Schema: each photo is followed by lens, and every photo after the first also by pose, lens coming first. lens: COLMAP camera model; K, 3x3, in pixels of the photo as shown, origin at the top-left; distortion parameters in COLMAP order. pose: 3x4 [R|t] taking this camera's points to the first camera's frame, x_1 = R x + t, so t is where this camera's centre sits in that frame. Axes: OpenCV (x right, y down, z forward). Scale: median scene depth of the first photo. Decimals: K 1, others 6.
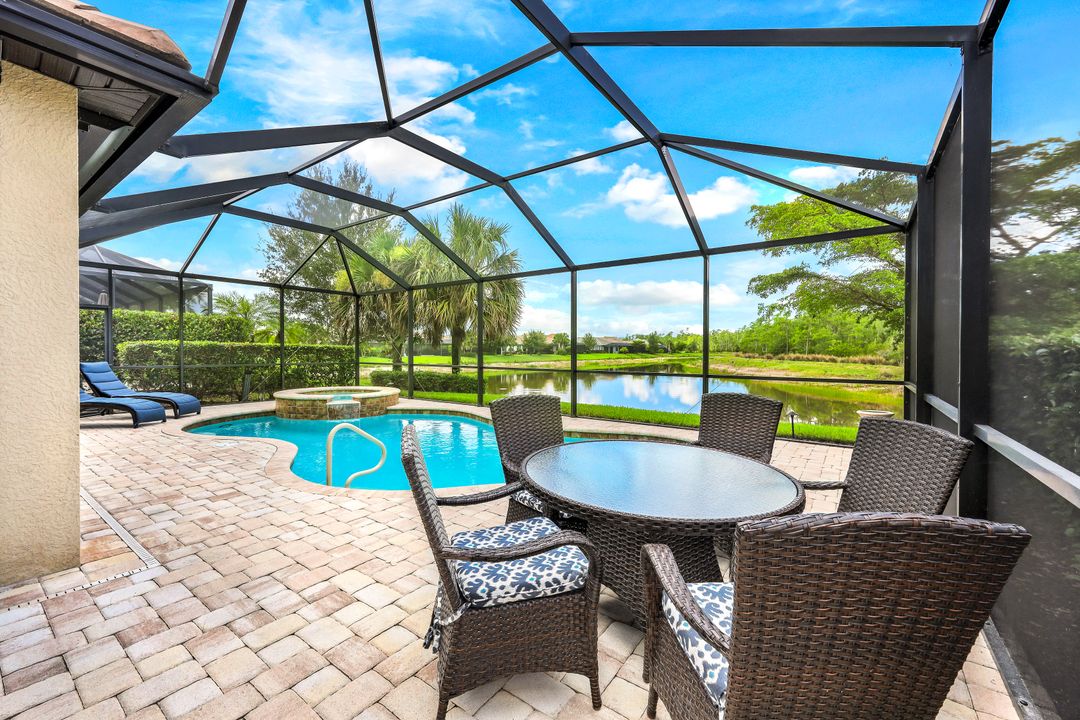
lens RADIAL K [[437.9, 0, 534.6], [0, 437.9, 353.7], [0, 0, 1]] dist [-0.009524, 0.002926]
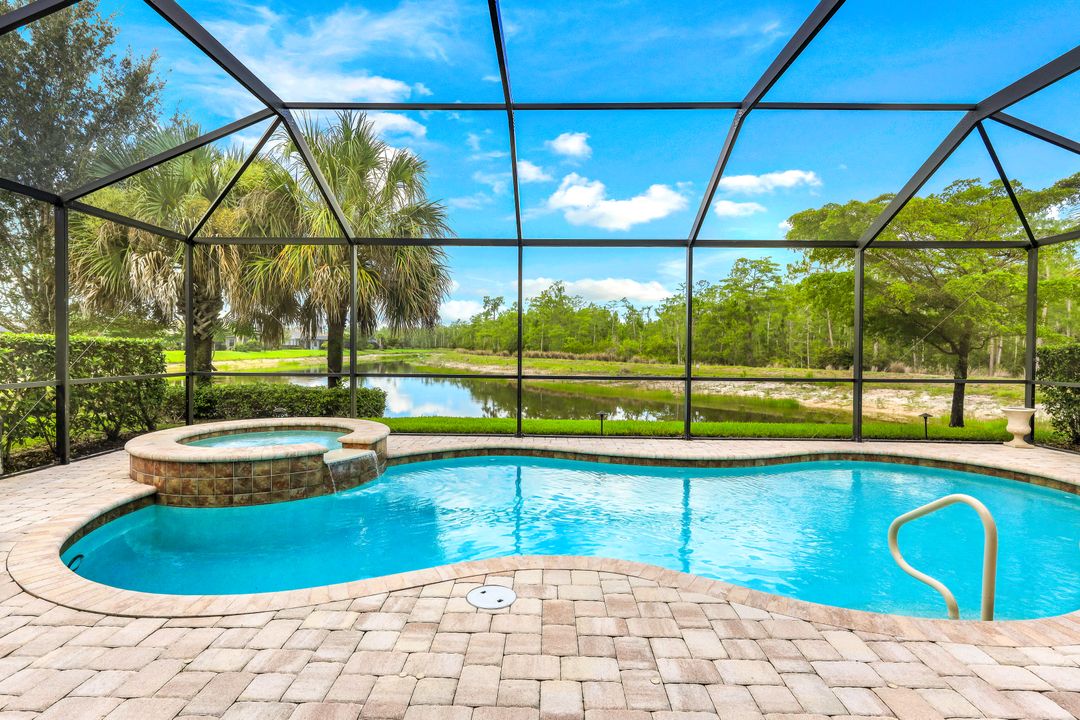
lens RADIAL K [[524.1, 0, 533.1], [0, 524.1, 357.8], [0, 0, 1]] dist [-0.004509, -0.000639]
pose [[0.817528, -0.007597, 0.575839, -0.313219], [-0.001240, 0.999887, 0.014951, -0.005276], [-0.575887, -0.012936, 0.817427, 0.196116]]
